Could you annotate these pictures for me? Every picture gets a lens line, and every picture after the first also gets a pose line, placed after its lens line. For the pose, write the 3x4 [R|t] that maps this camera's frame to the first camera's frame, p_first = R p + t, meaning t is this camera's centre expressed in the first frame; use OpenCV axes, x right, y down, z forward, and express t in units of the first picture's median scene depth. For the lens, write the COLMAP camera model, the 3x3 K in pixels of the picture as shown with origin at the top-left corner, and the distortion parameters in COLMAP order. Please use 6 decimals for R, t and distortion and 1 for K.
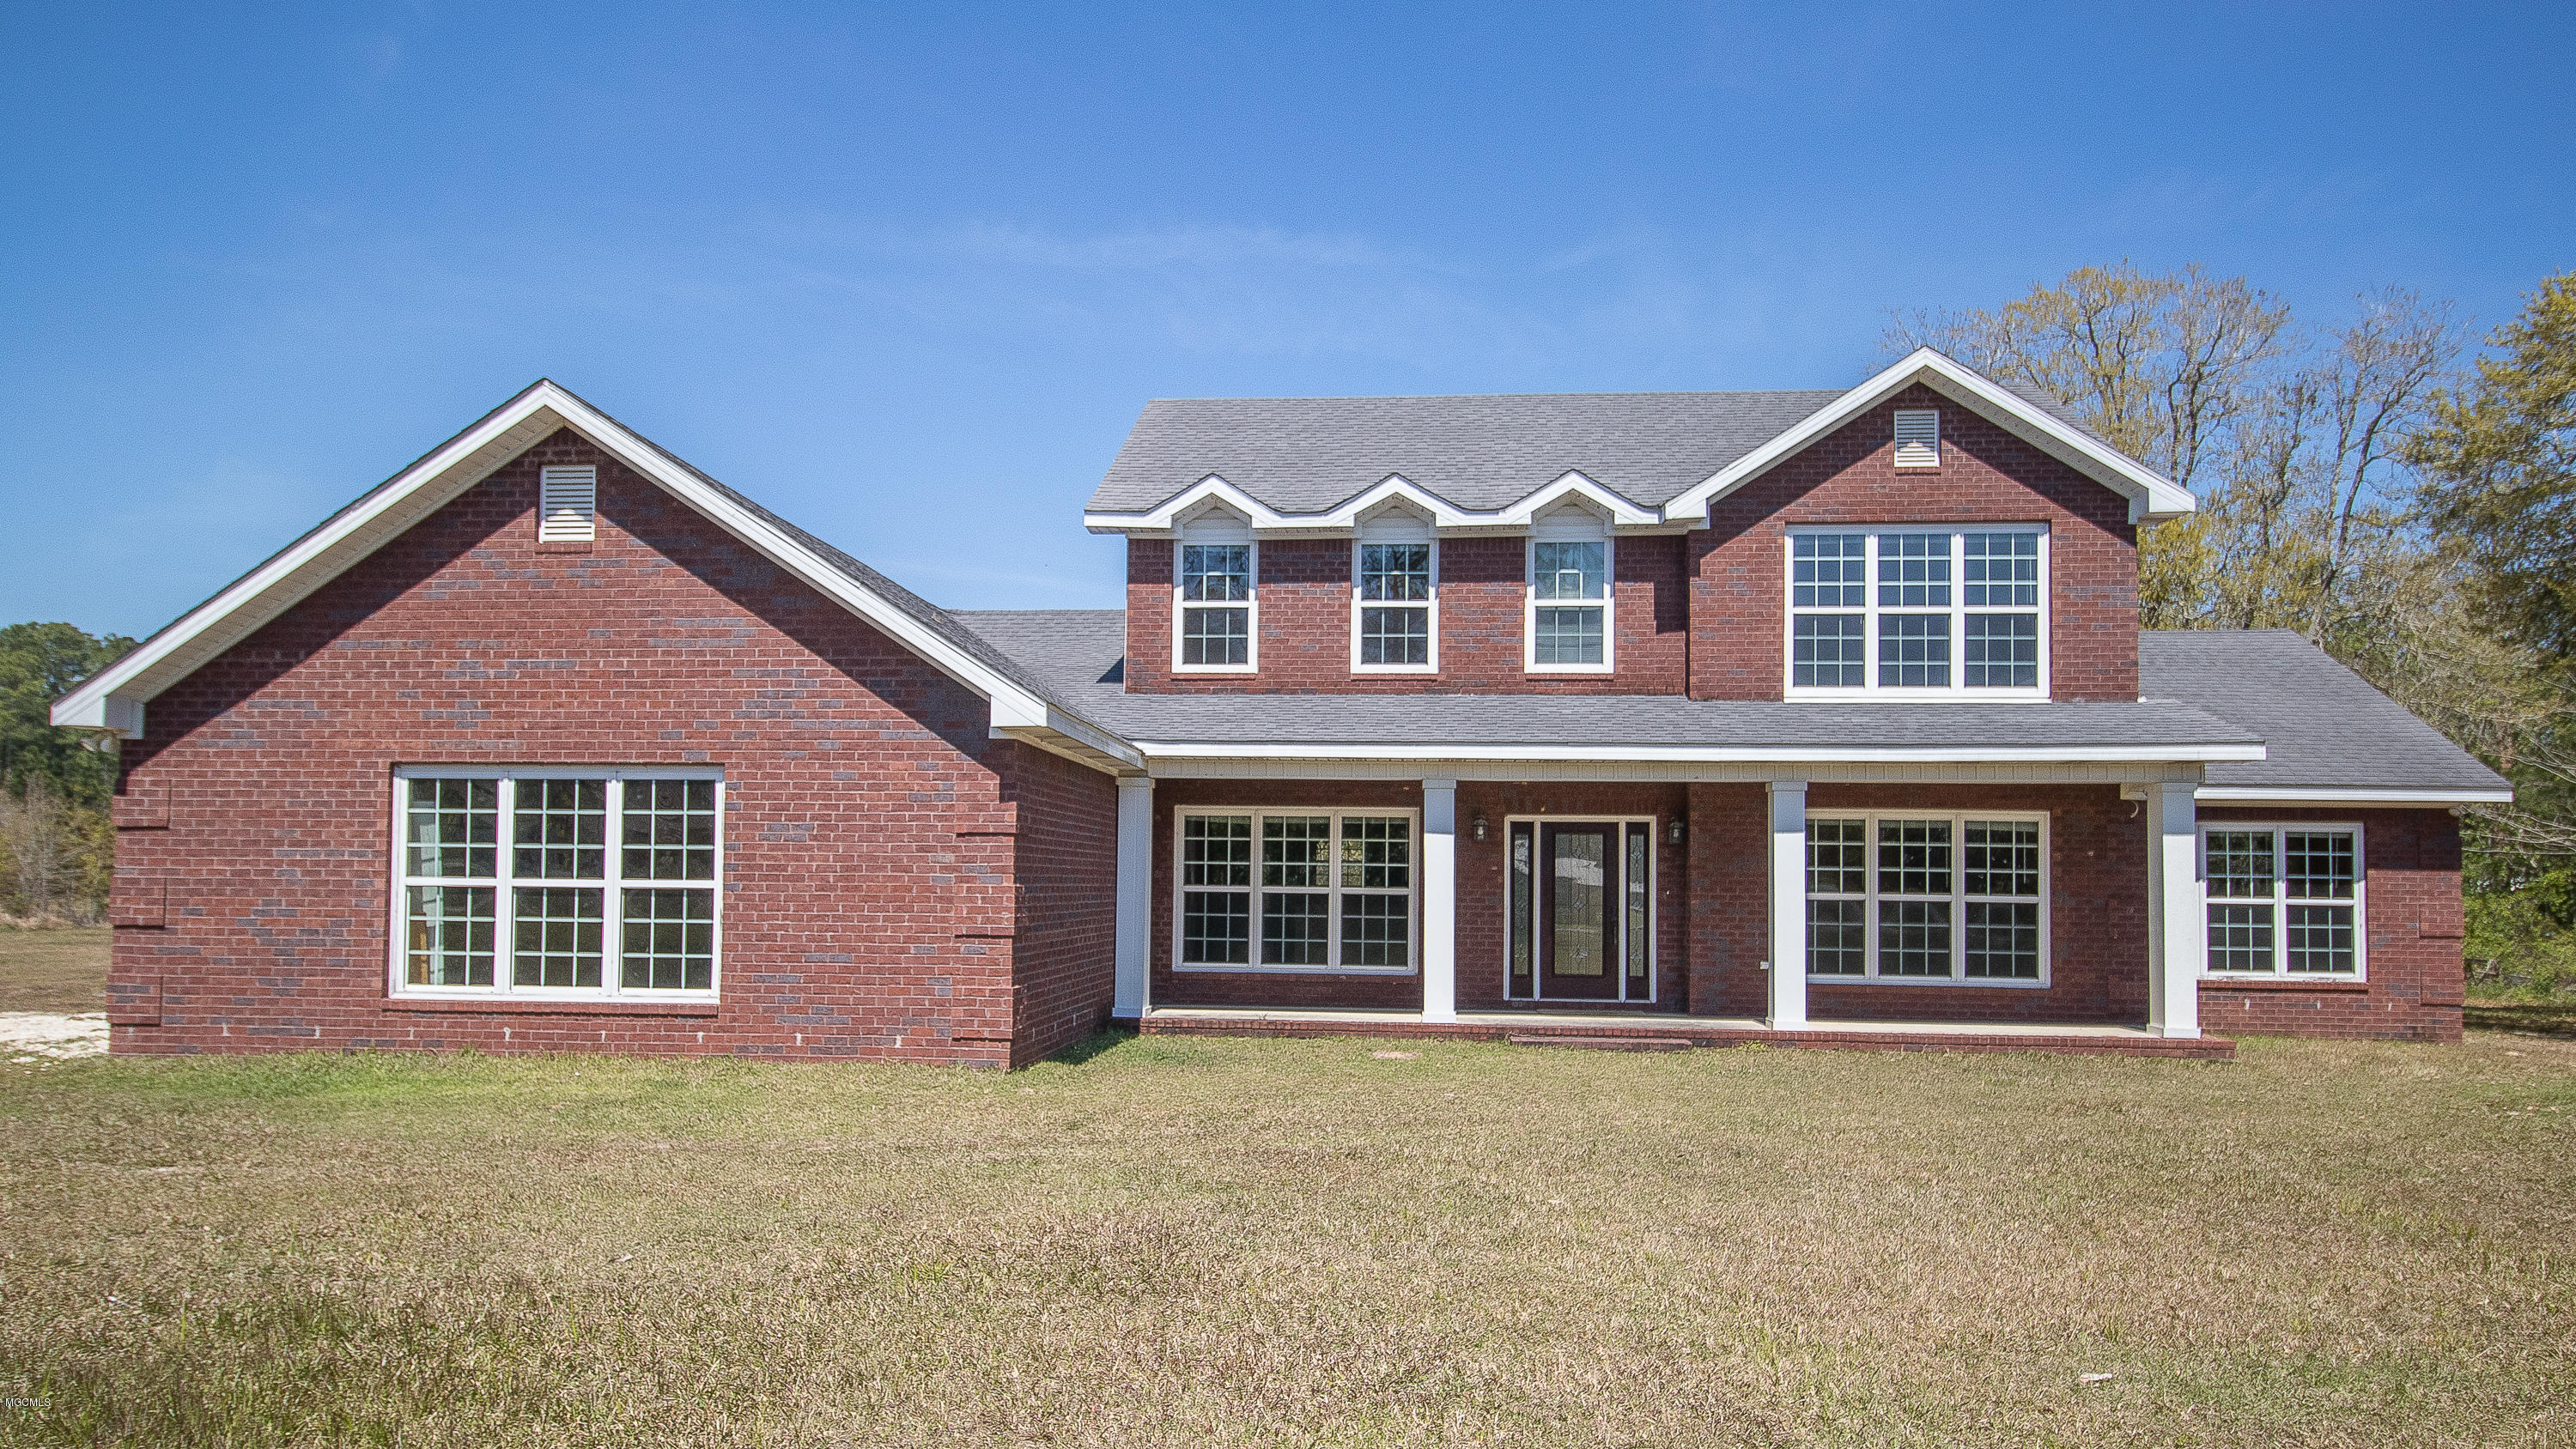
lens RADIAL K [[1687.2, 0, 1248.5], [0, 1687.2, 833.3], [0, 0, 1]] dist [0.006712, 0.000026]
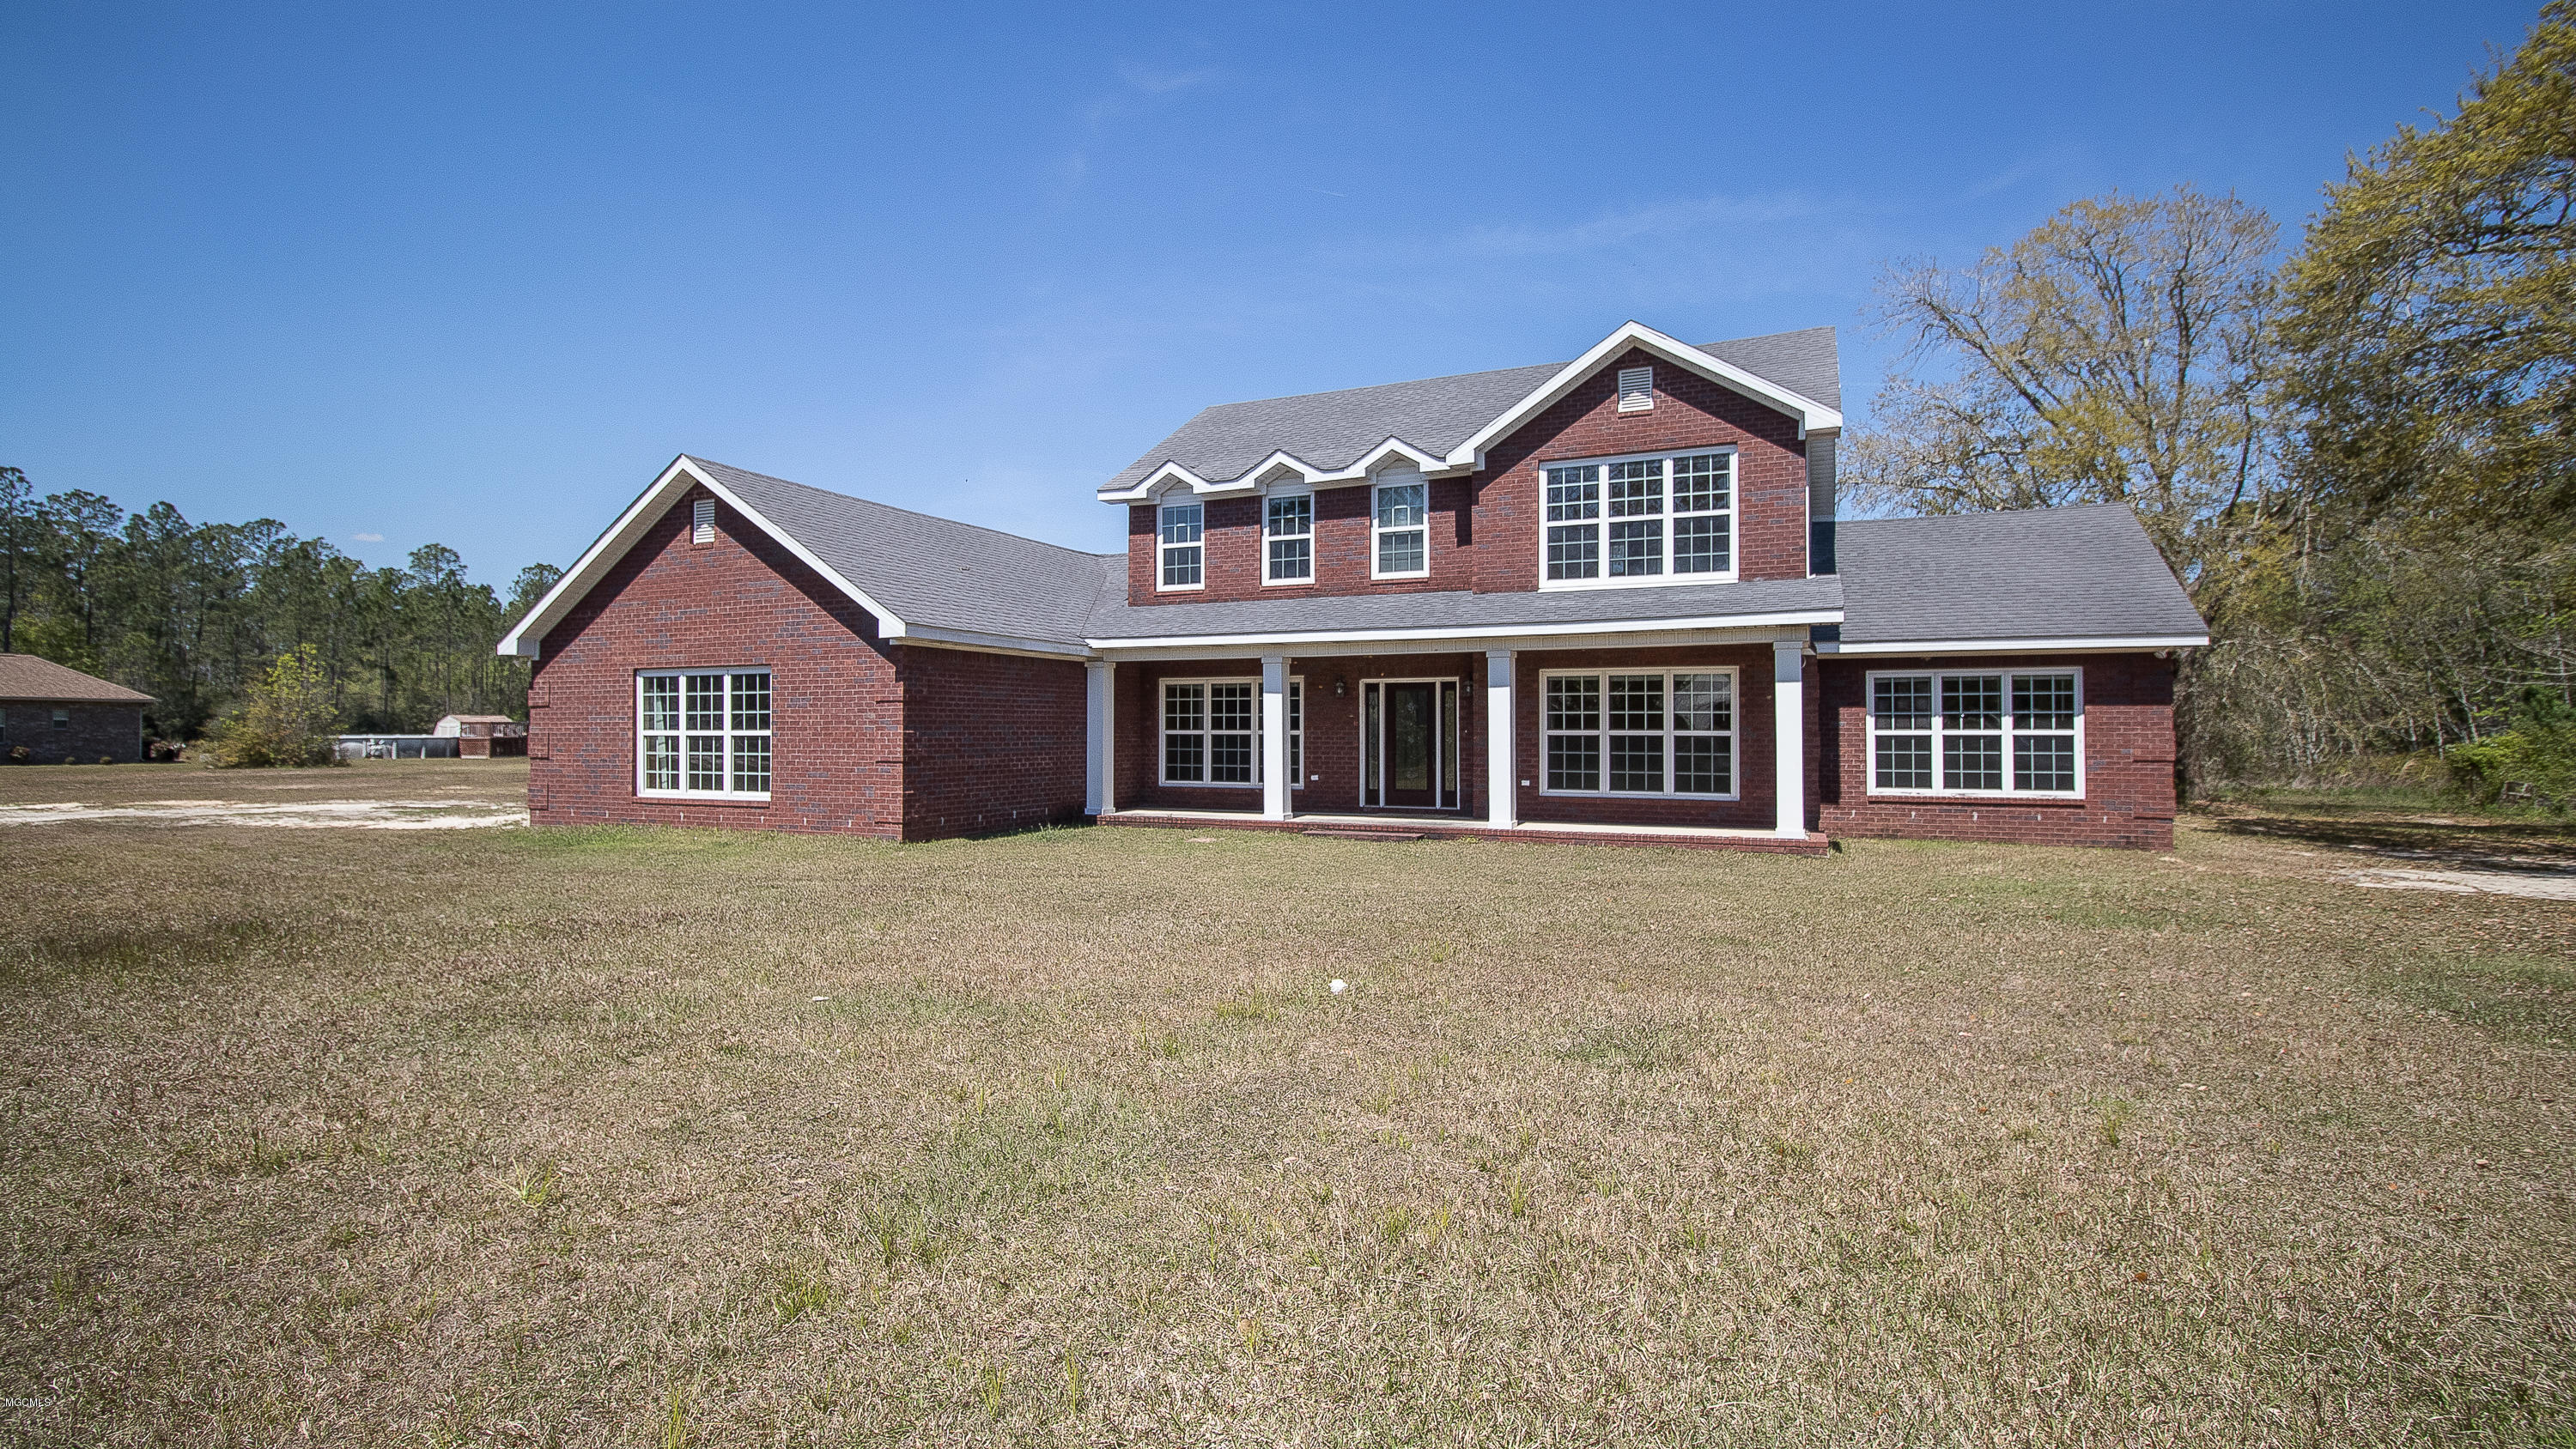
lens RADIAL K [[1255.0, 0, 1288.0], [0, 1255.0, 724.5], [0, 0, 1]] dist [0.000330, -0.000106]
pose [[0.939175, -0.013530, -0.343171, 0.476381], [0.021842, 0.999554, 0.020367, 0.004983], [0.342743, -0.026624, 0.939052, -0.033284]]
